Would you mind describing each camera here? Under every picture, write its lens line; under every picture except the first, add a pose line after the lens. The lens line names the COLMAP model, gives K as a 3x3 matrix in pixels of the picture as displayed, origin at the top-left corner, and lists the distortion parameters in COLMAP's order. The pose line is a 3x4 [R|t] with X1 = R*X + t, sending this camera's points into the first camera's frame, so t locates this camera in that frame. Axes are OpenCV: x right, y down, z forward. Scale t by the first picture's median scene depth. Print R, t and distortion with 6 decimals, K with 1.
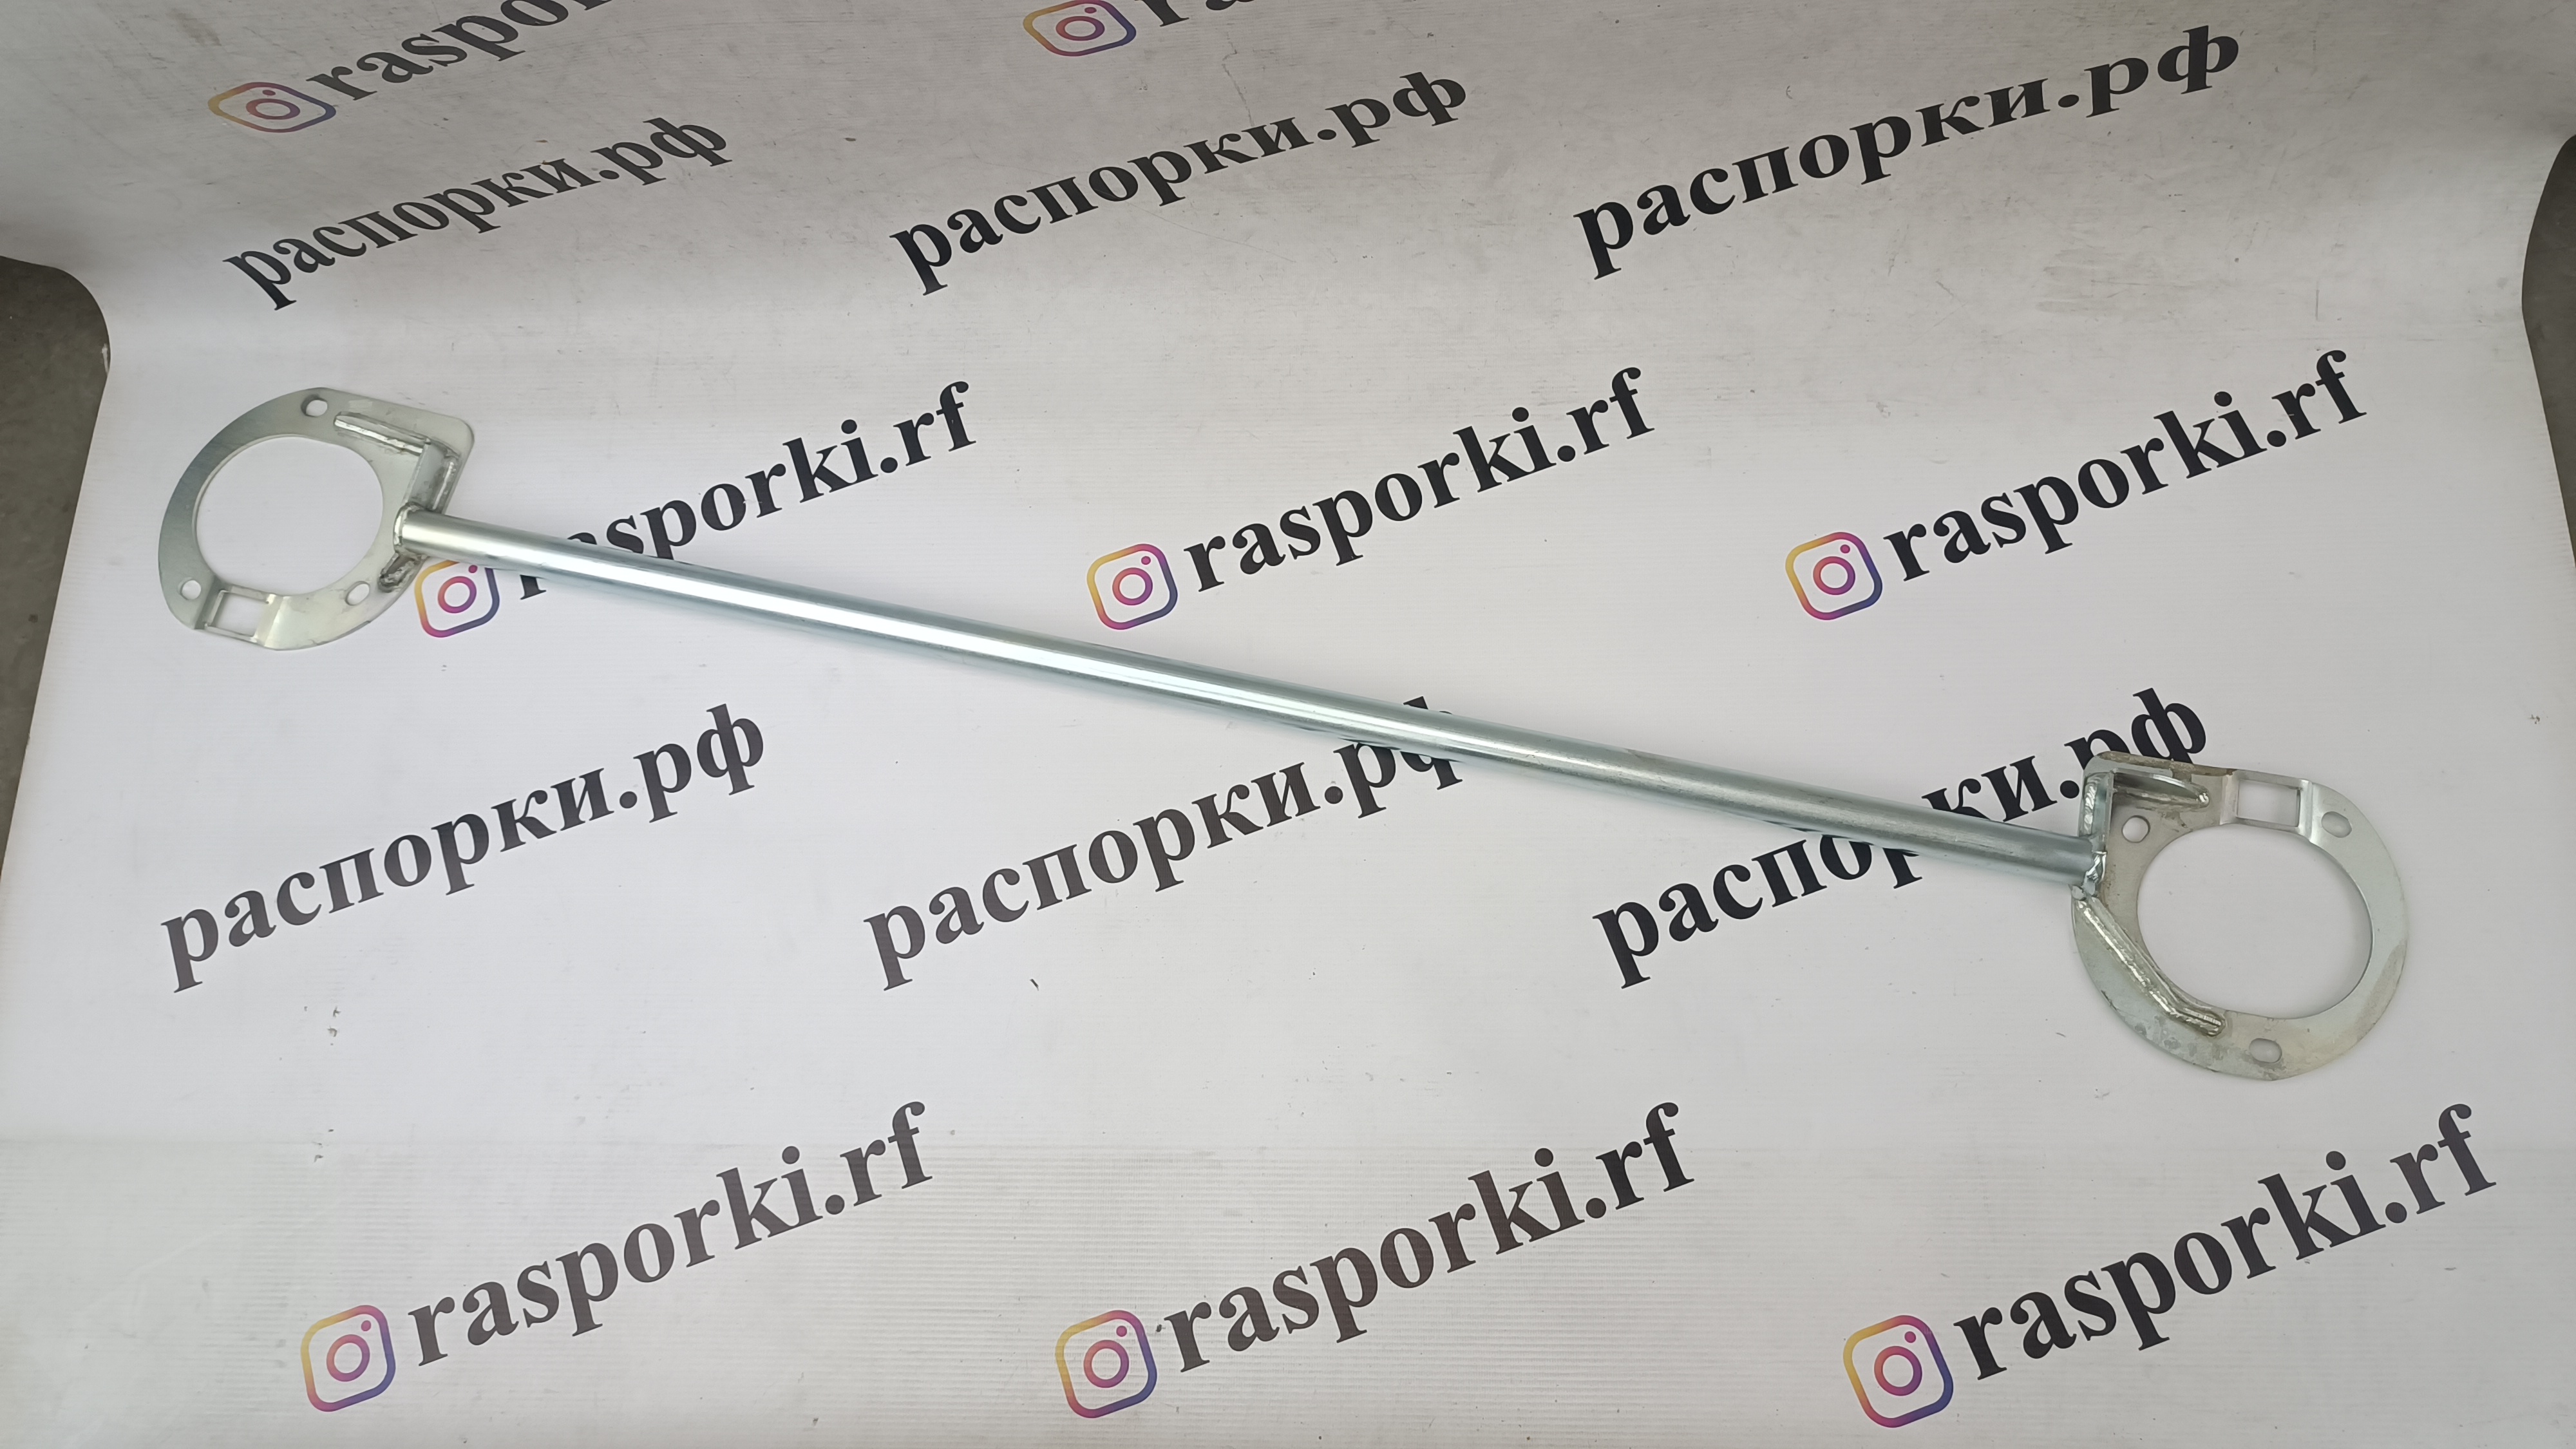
lens RADIAL K [[1867.3, 0, 1290.5], [0, 1867.3, 722.2], [0, 0, 1]] dist [0.019472, -0.011608]
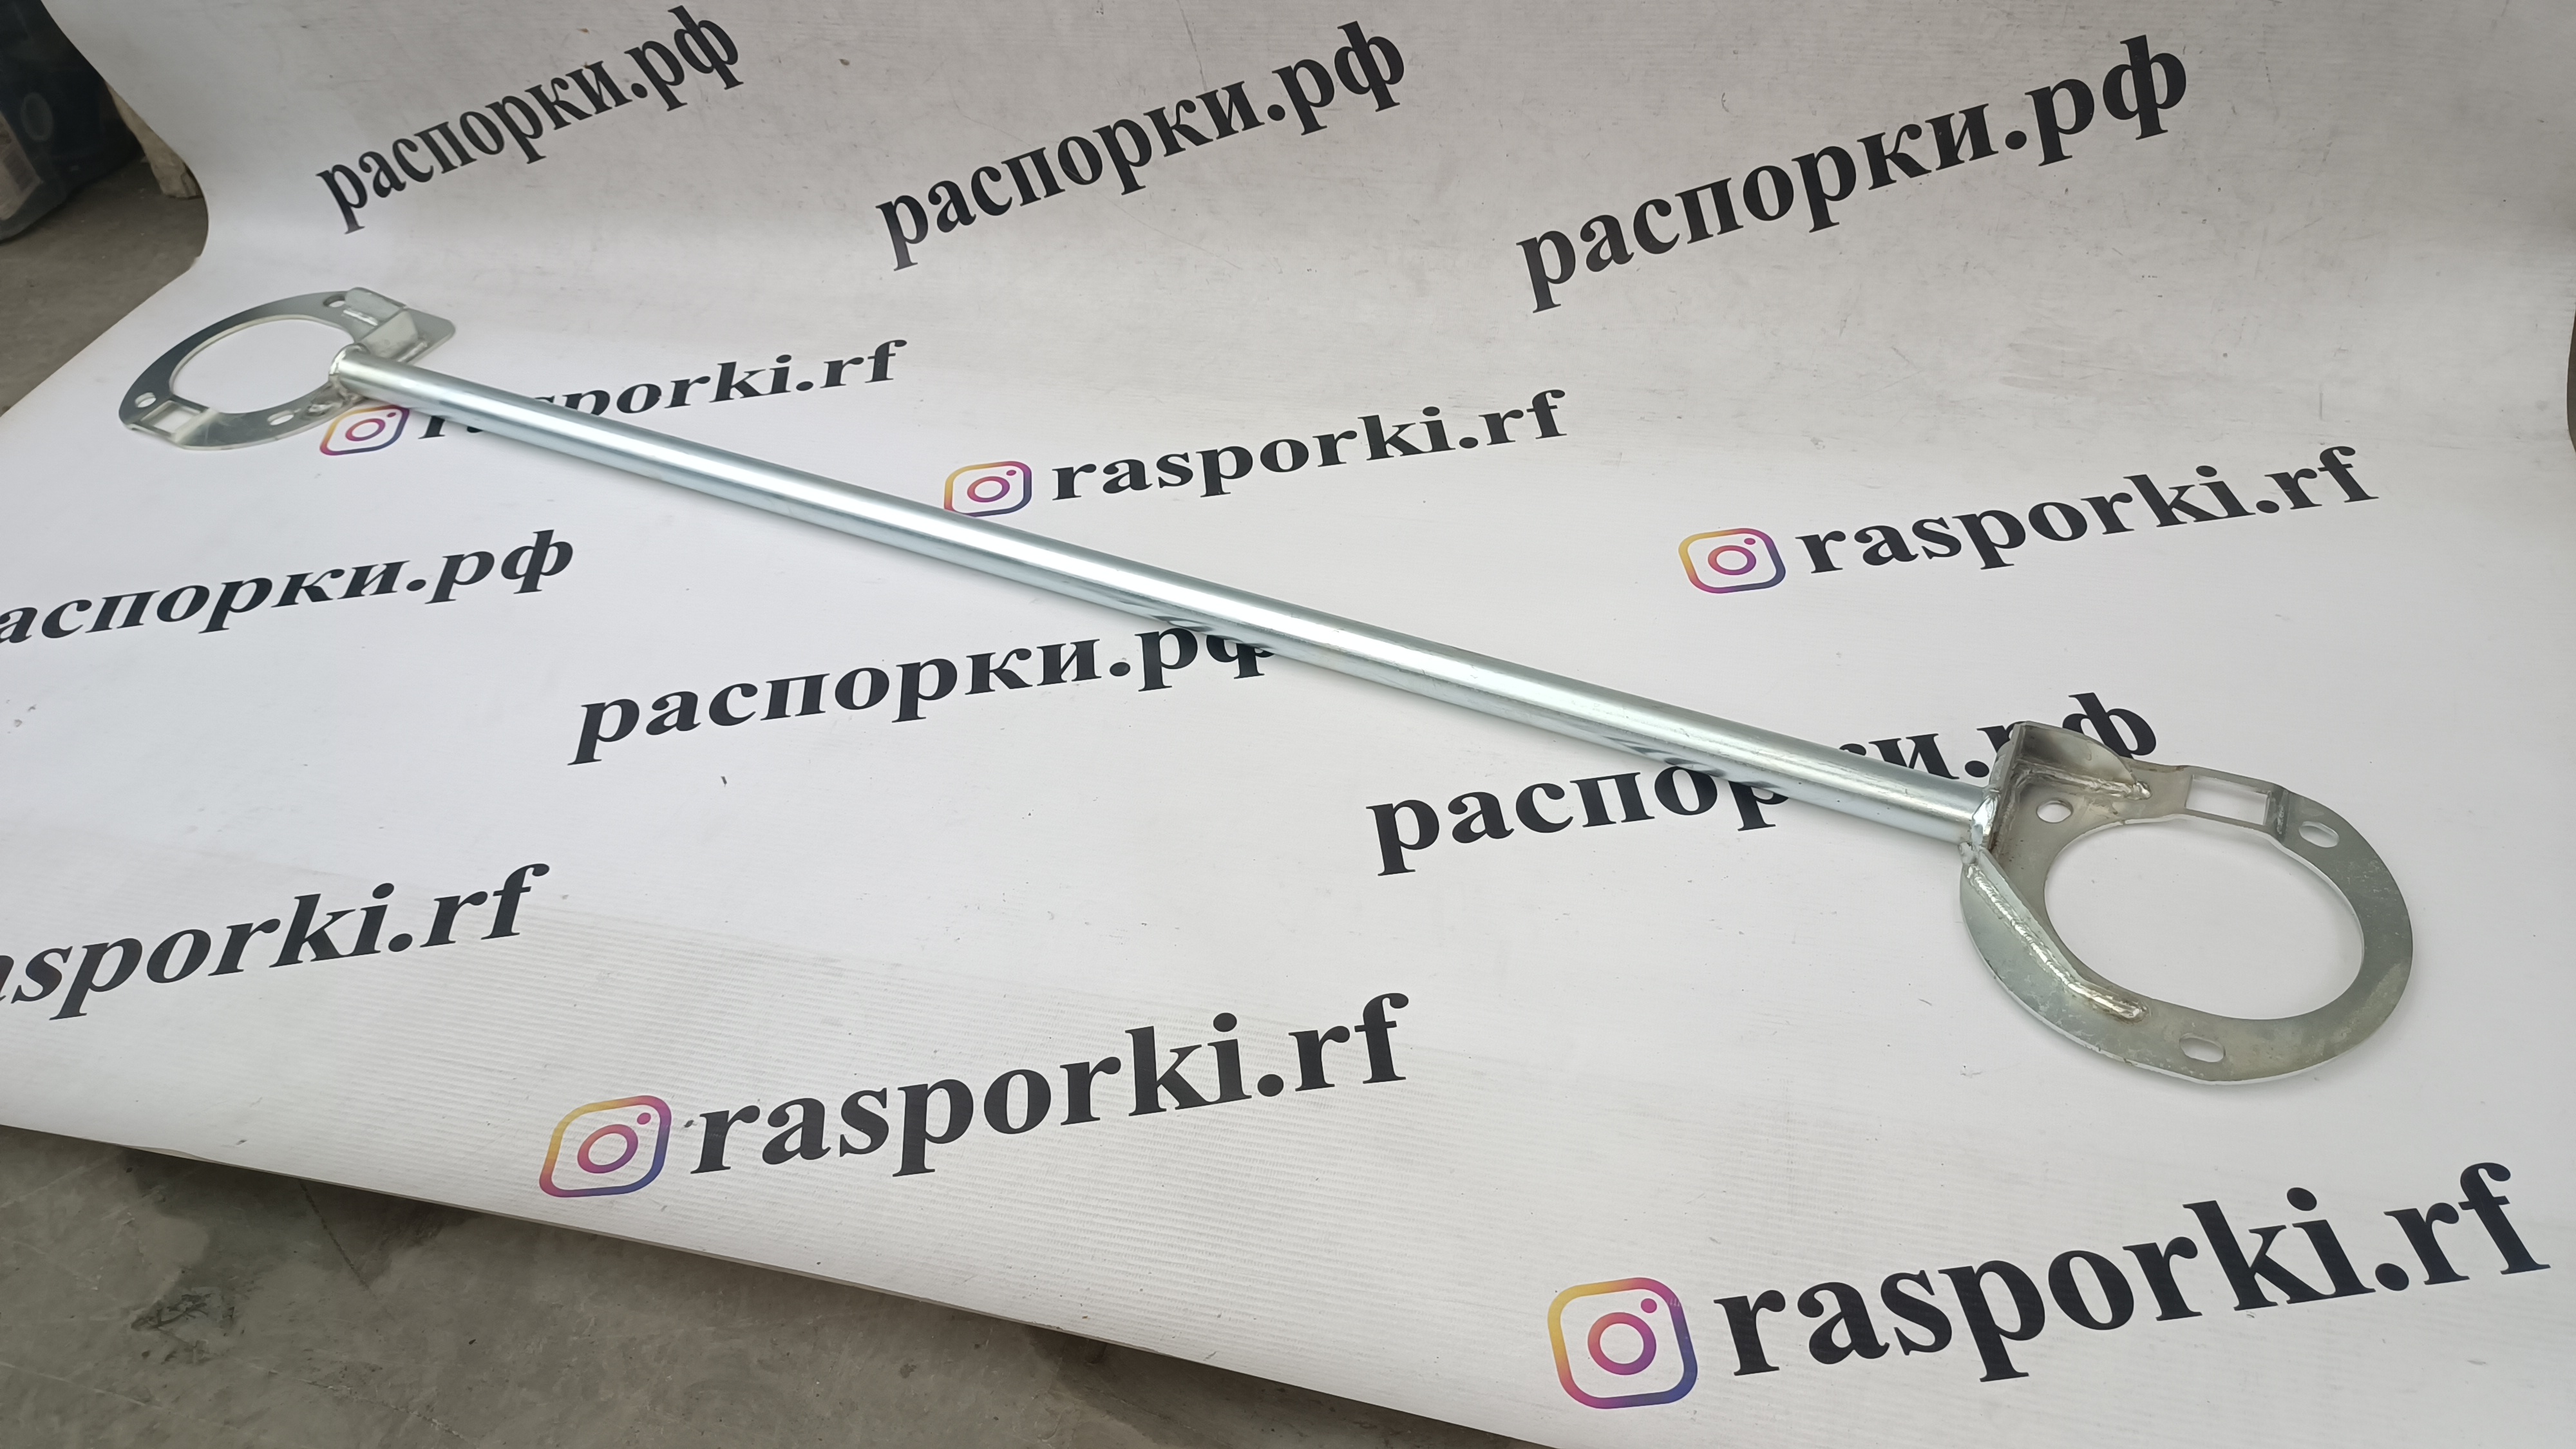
lens RADIAL K [[1874.5, 0, 1293.1], [0, 1874.5, 737.4], [0, 0, 1]] dist [0.008588, 0.003319]
pose [[0.970429, 0.153630, -0.186185, 0.266918], [-0.221992, 0.870921, -0.438424, 0.427882], [0.094797, 0.466791, 0.879272, 0.241115]]
